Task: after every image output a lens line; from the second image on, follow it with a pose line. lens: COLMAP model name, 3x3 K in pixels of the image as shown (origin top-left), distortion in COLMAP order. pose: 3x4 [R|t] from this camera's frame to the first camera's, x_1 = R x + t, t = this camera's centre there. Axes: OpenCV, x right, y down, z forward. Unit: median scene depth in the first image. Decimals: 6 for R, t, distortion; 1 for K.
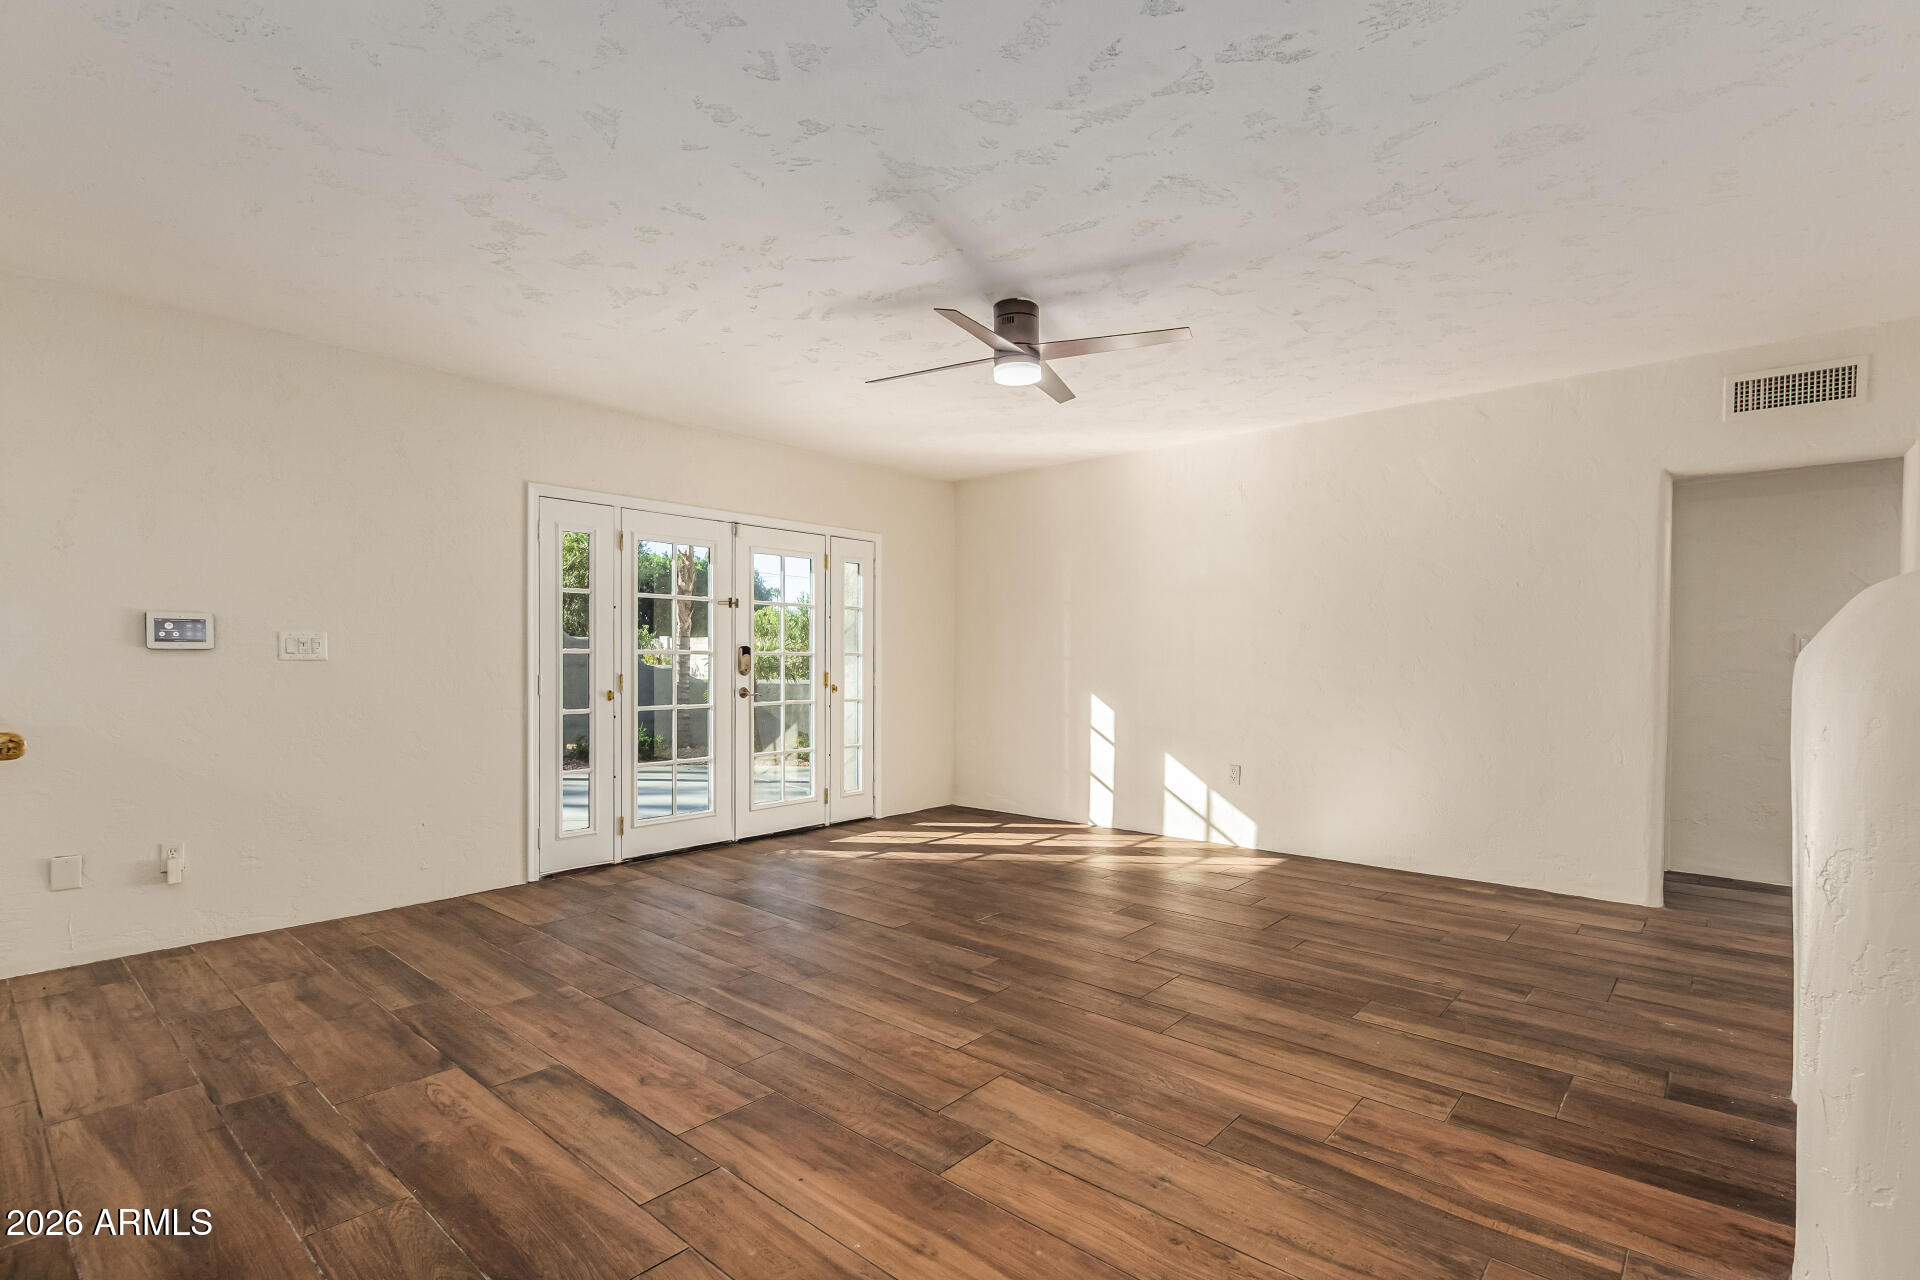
lens RADIAL K [[886.7, 0, 973.9], [0, 886.7, 647.6], [0, 0, 1]] dist [-0.002336, -0.000225]
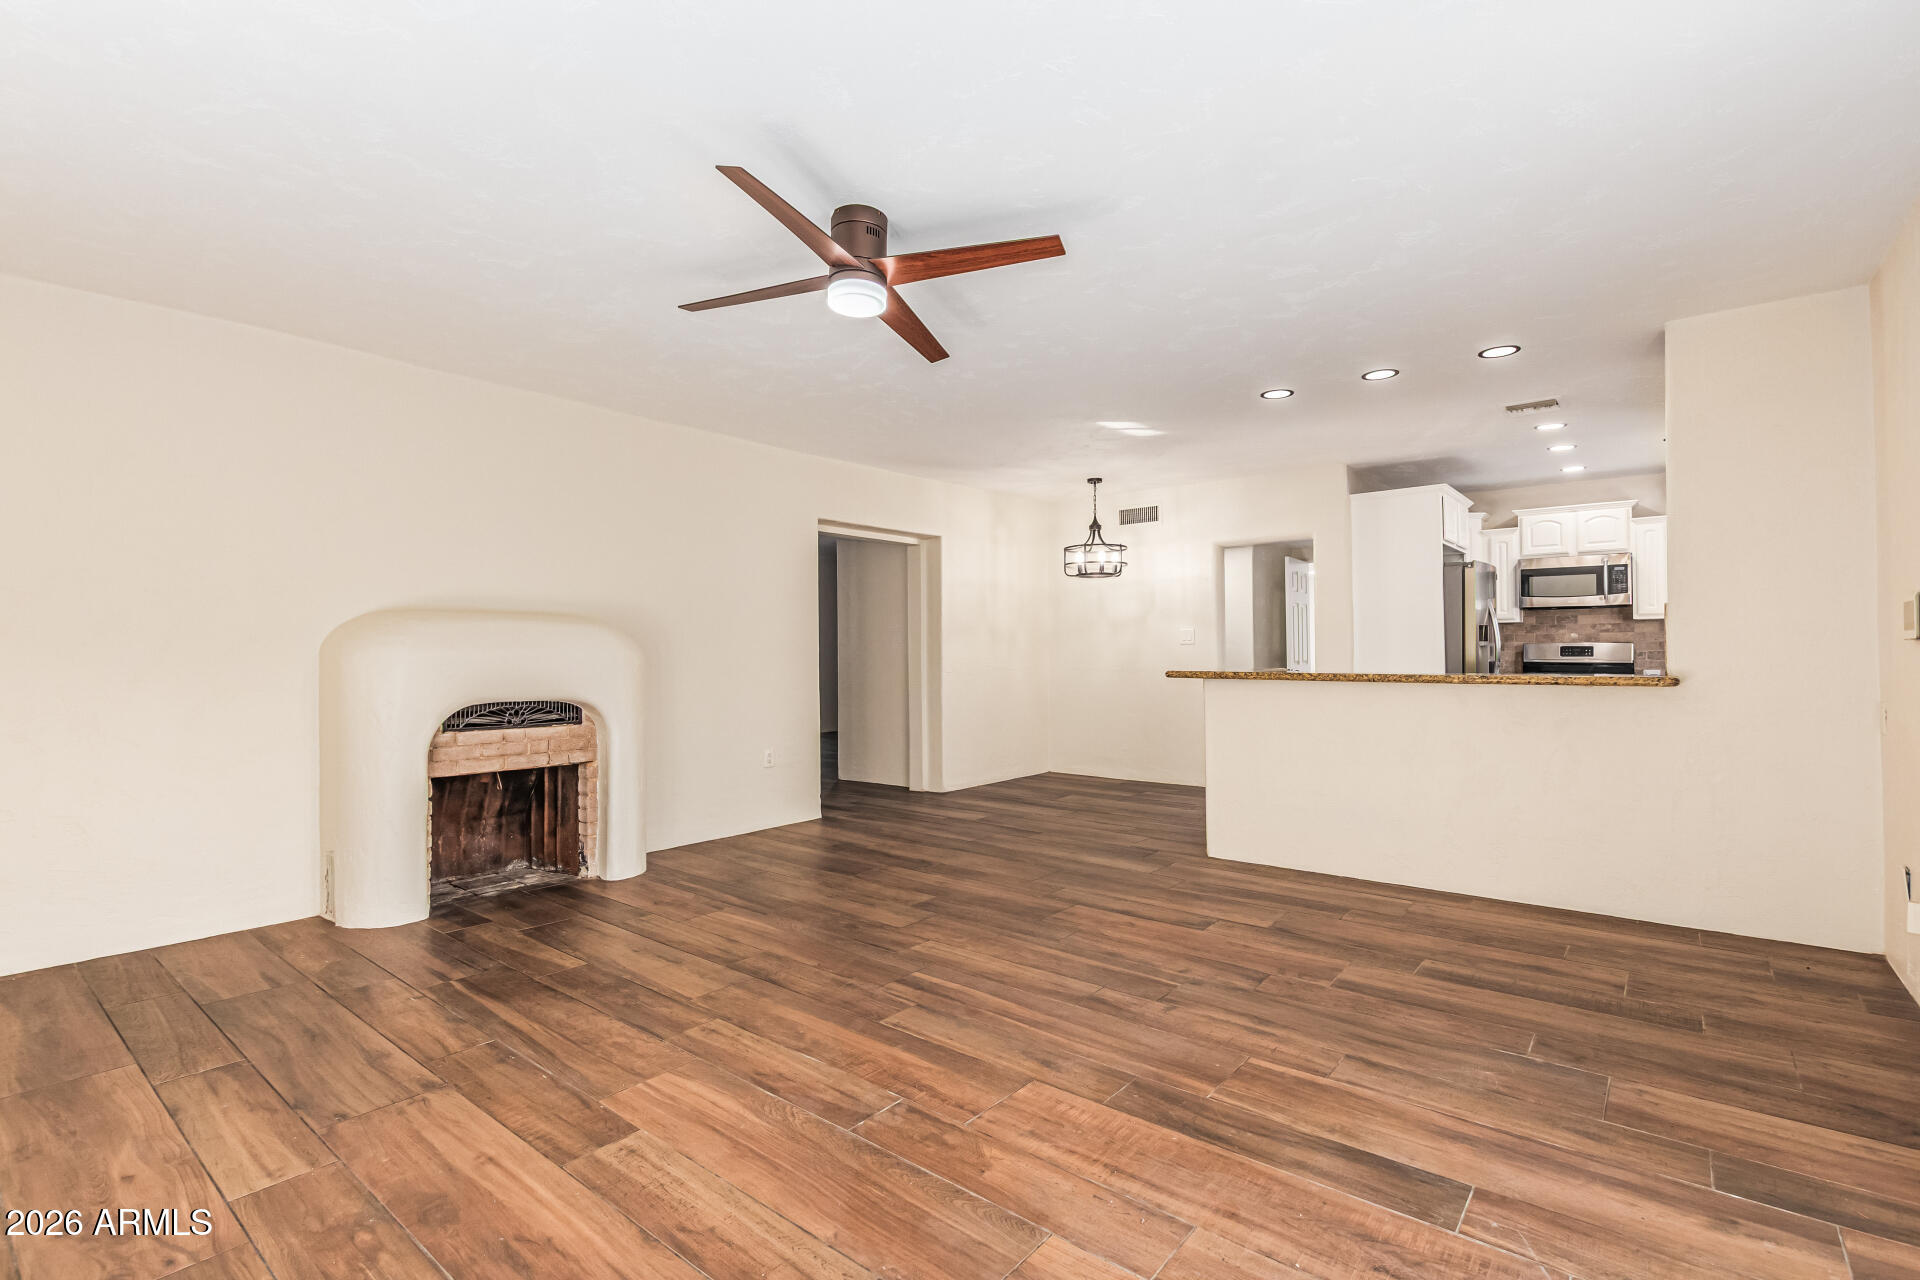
lens RADIAL K [[876.7, 0, 953.2], [0, 876.7, 645.9], [0, 0, 1]] dist [0.004522, -0.003456]
pose [[-0.999832, 0.000088, -0.018330, -0.029820], [0.000468, 0.999785, -0.020726, 0.030822], [0.018324, -0.020731, -0.999617, 2.341810]]
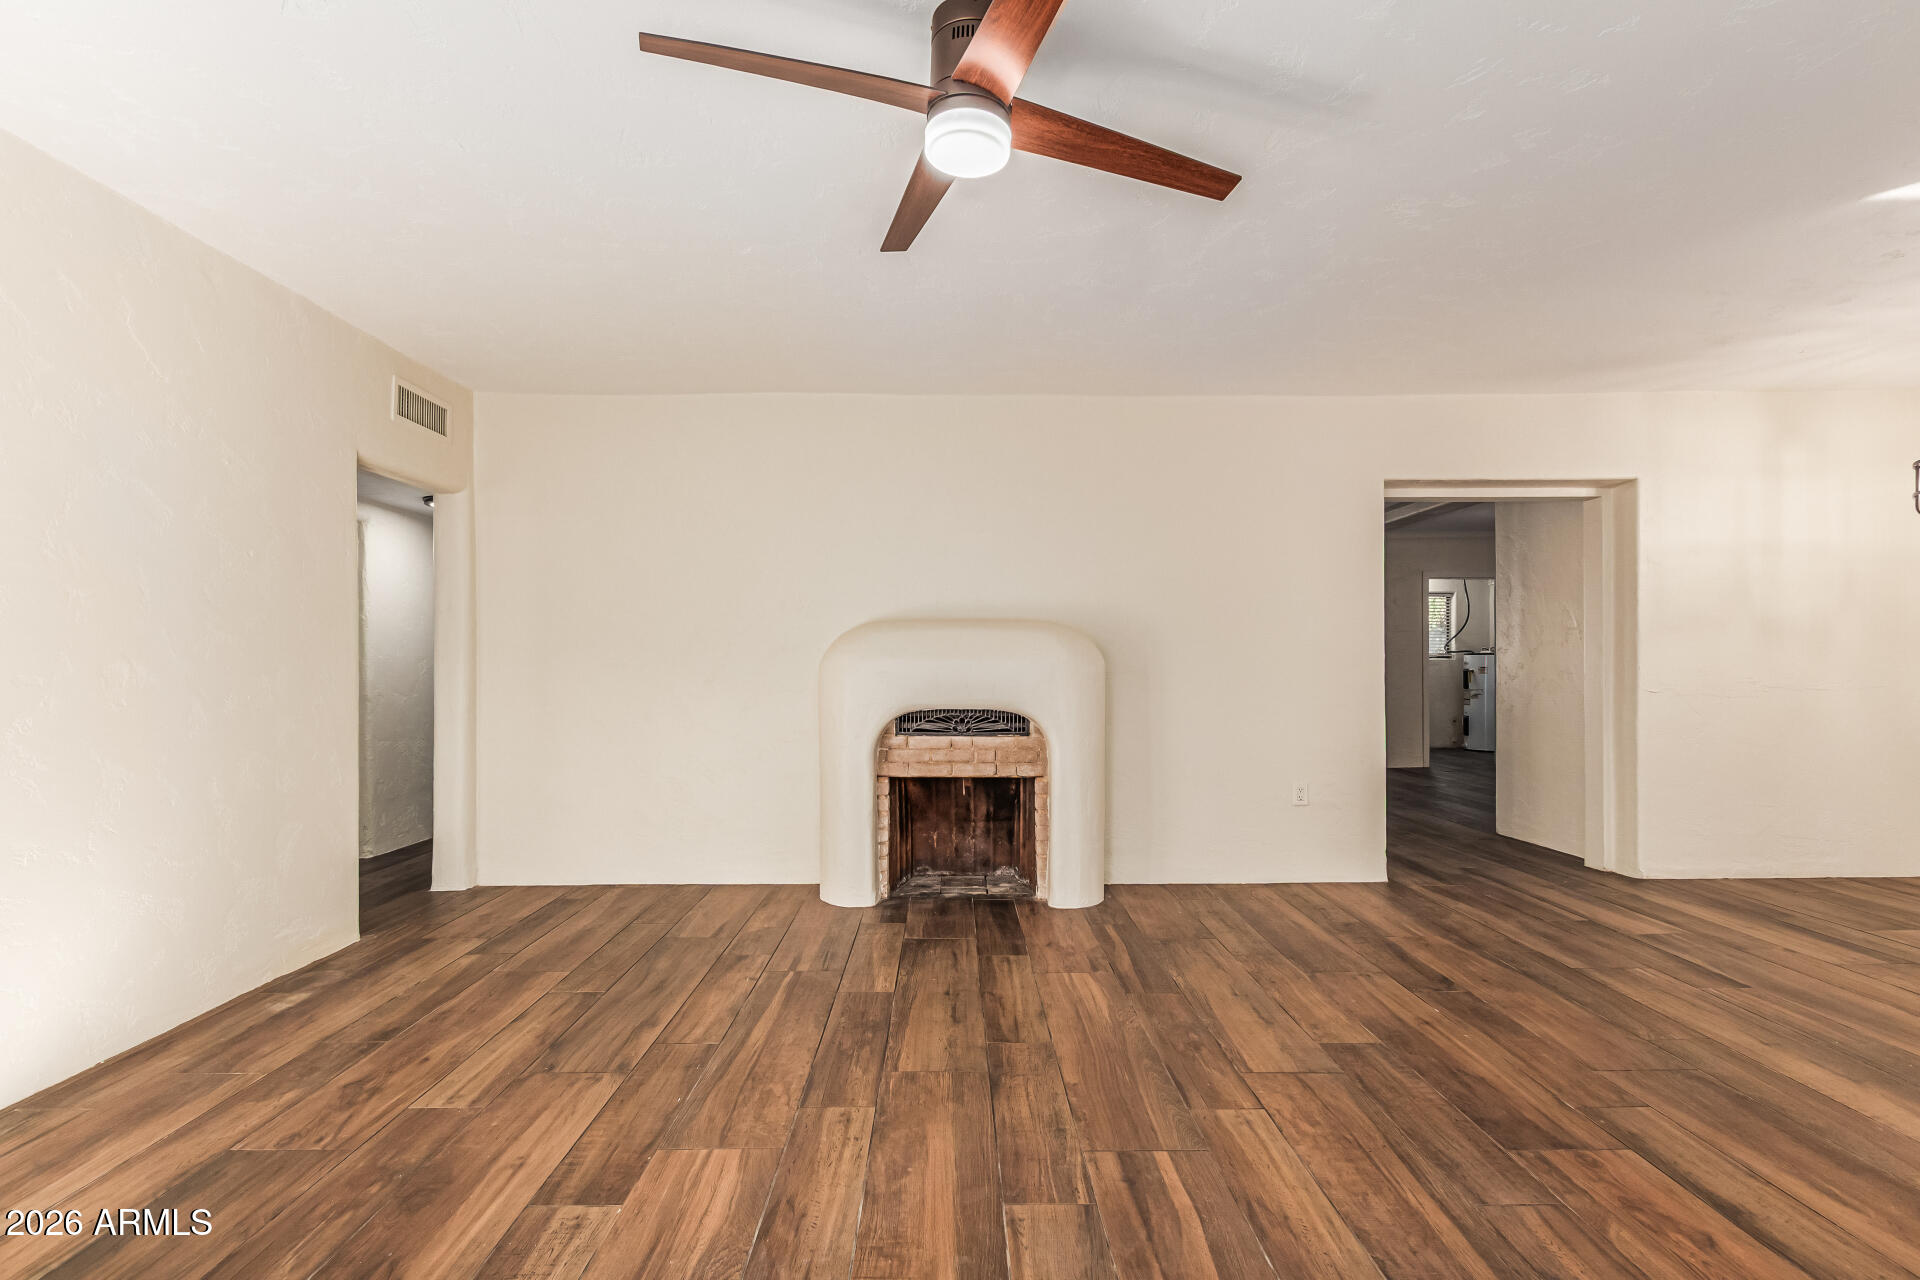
lens RADIAL K [[876.7, 0, 960.8], [0, 876.7, 668.0], [0, 0, 1]] dist [0.004522, -0.003456]
pose [[-0.660029, -0.006708, 0.751211, -0.465682], [-0.009460, 0.999955, 0.000618, 0.022279], [-0.751181, -0.006699, -0.660062, 1.787501]]
